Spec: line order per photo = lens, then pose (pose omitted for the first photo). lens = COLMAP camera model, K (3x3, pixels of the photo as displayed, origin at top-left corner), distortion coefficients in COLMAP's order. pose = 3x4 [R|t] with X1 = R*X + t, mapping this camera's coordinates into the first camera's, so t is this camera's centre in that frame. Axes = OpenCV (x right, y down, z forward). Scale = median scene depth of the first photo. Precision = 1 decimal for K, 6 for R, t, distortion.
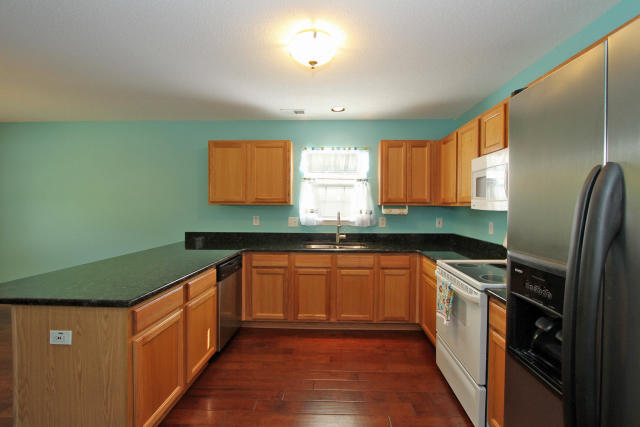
lens RADIAL K [[294.4, 0, 322.1], [0, 294.4, 210.2], [0, 0, 1]] dist [-0.008375, 0.001188]
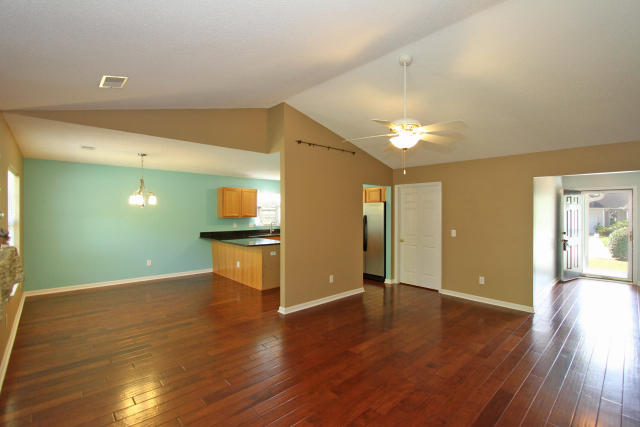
lens RADIAL K [[294.4, 0, 323.9], [0, 294.4, 211.0], [0, 0, 1]] dist [-0.008375, 0.001188]
pose [[0.695286, -0.001075, 0.718733, -1.305168], [0.012150, 0.999874, -0.010259, -0.036592], [-0.718631, 0.015866, 0.695211, -0.916185]]
